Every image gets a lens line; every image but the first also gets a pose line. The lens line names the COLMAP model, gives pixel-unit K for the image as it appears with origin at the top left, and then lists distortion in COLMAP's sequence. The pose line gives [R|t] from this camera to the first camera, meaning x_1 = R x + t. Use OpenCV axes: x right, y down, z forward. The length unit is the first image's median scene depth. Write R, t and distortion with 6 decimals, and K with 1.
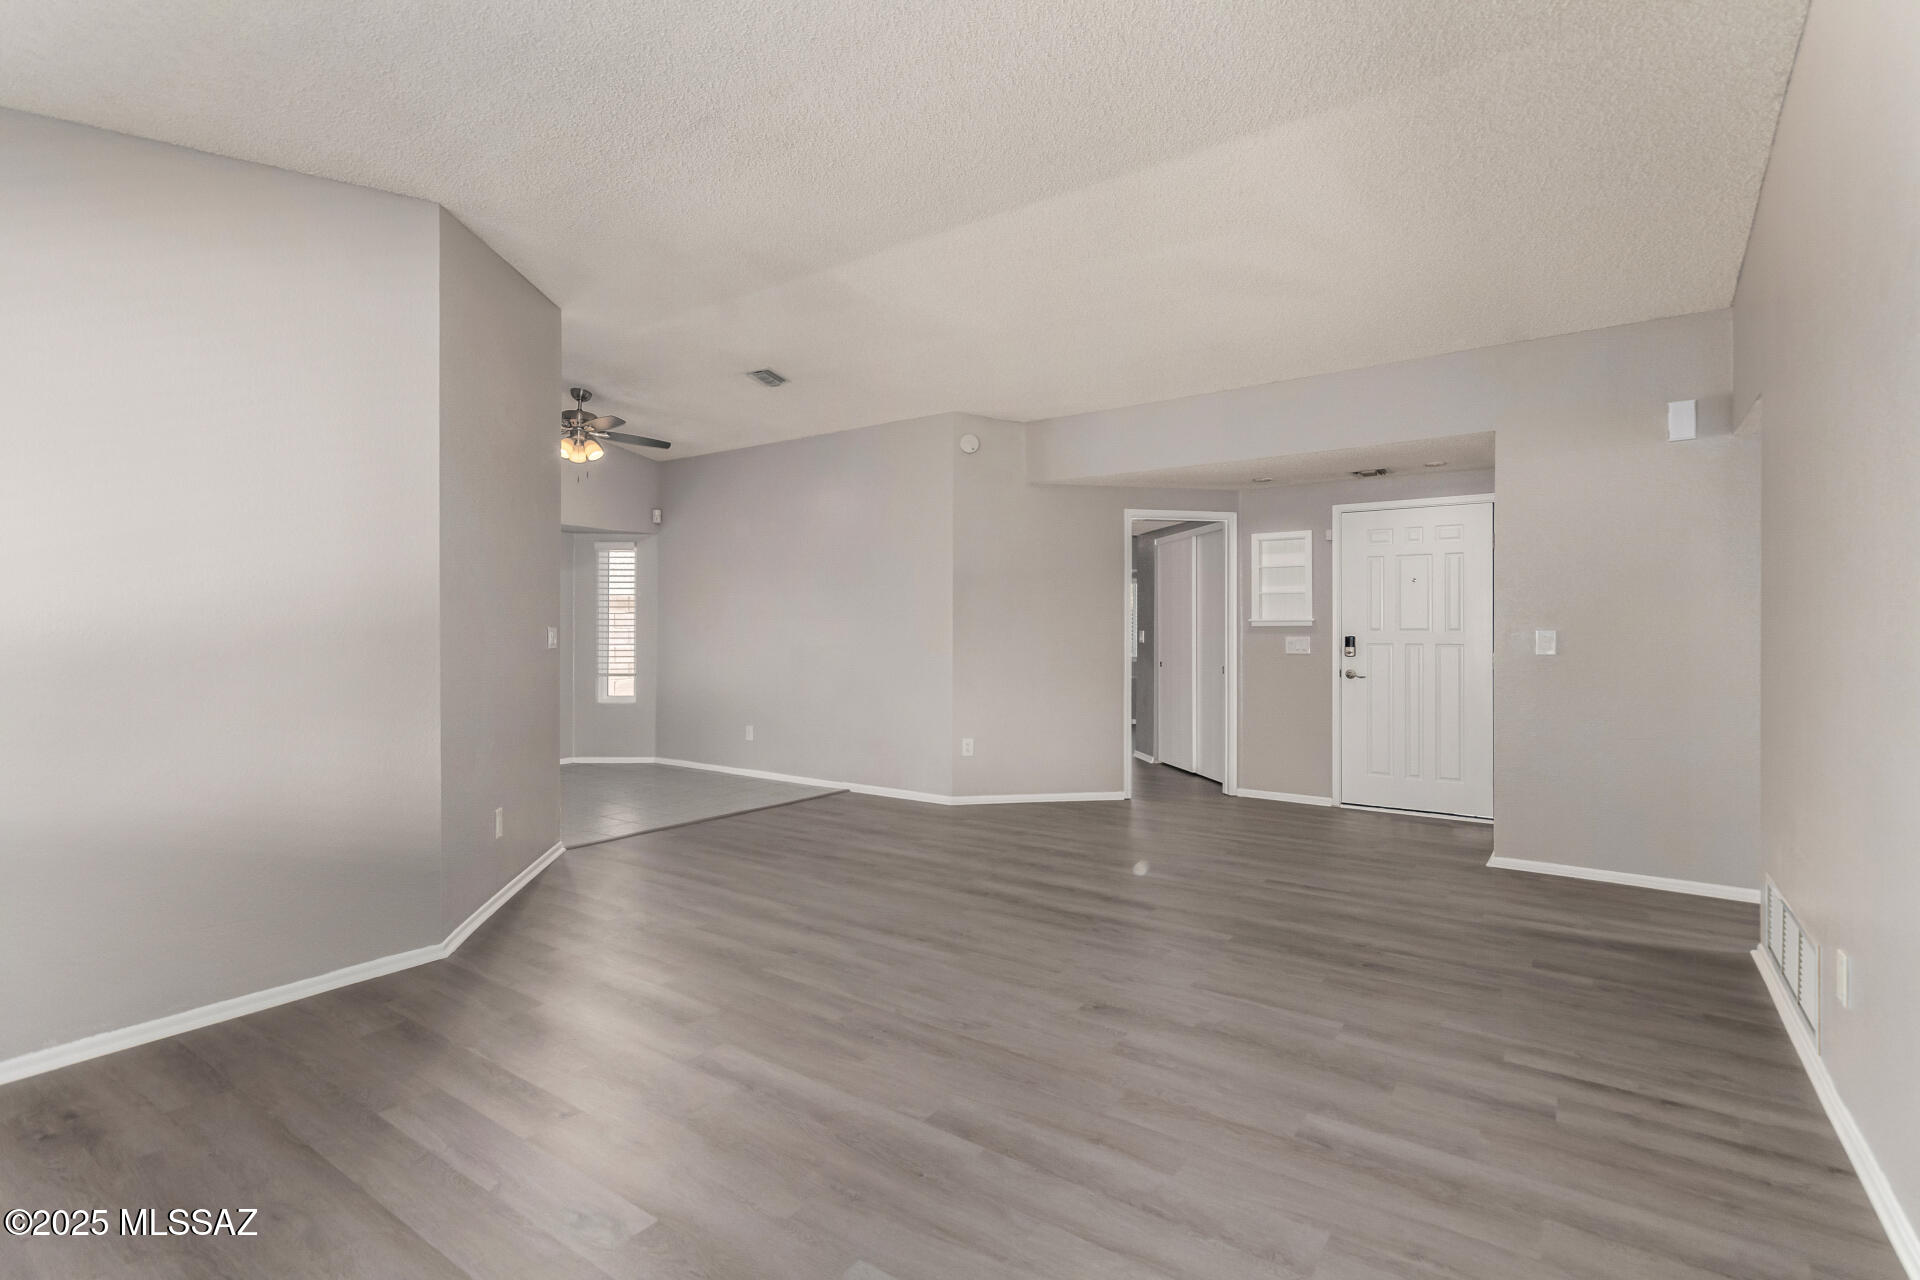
lens RADIAL K [[893.9, 0, 960.8], [0, 893.9, 632.4], [0, 0, 1]] dist [0.001872, 0.001192]
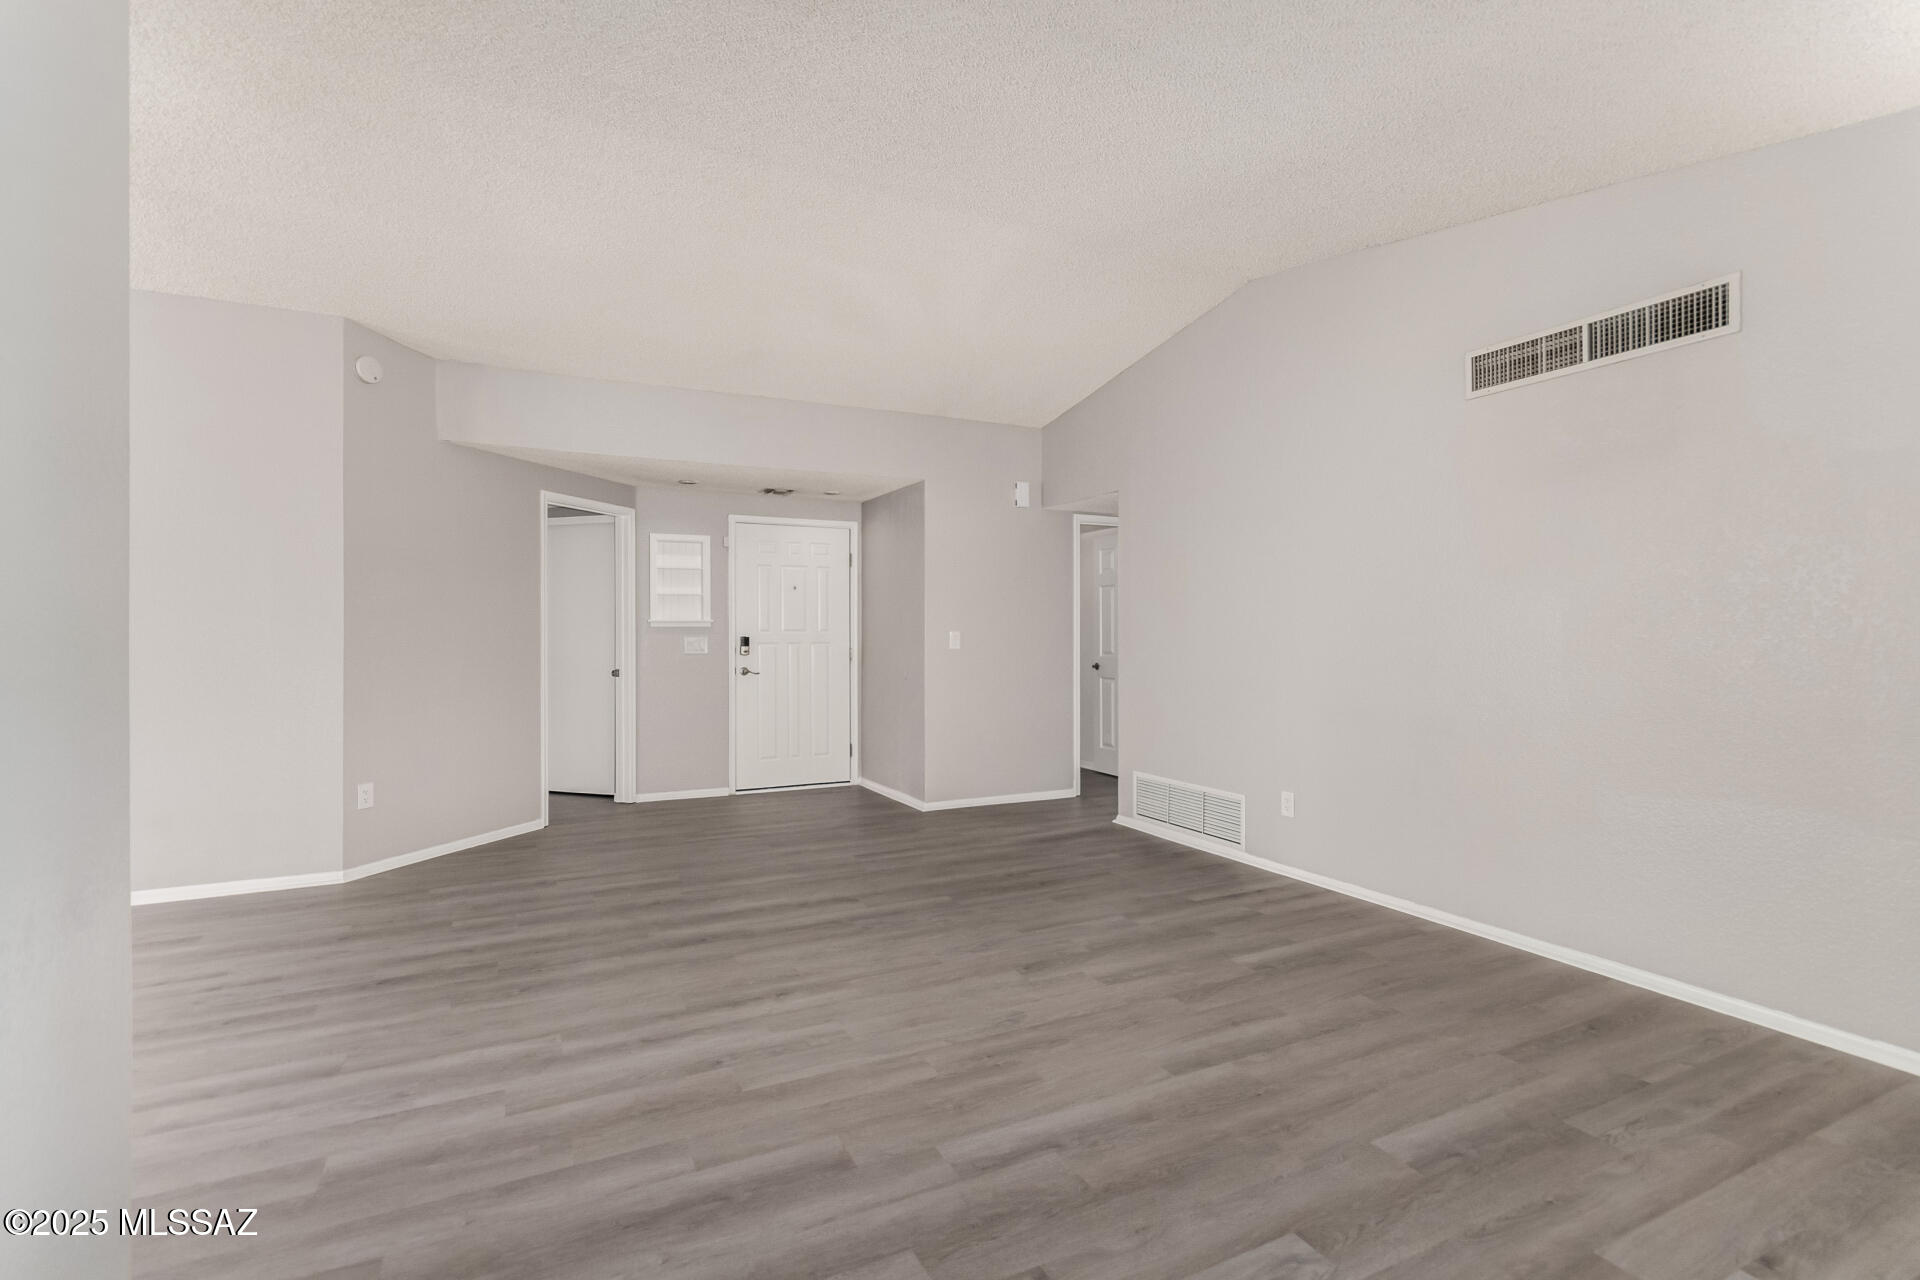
lens RADIAL K [[893.9, 0, 959.9], [0, 893.9, 639.0], [0, 0, 1]] dist [0.001872, 0.001192]
pose [[0.471425, -0.009484, 0.881855, -0.646977], [0.002798, 0.999953, 0.009258, -0.003179], [-0.881902, -0.001897, 0.471430, 0.404972]]
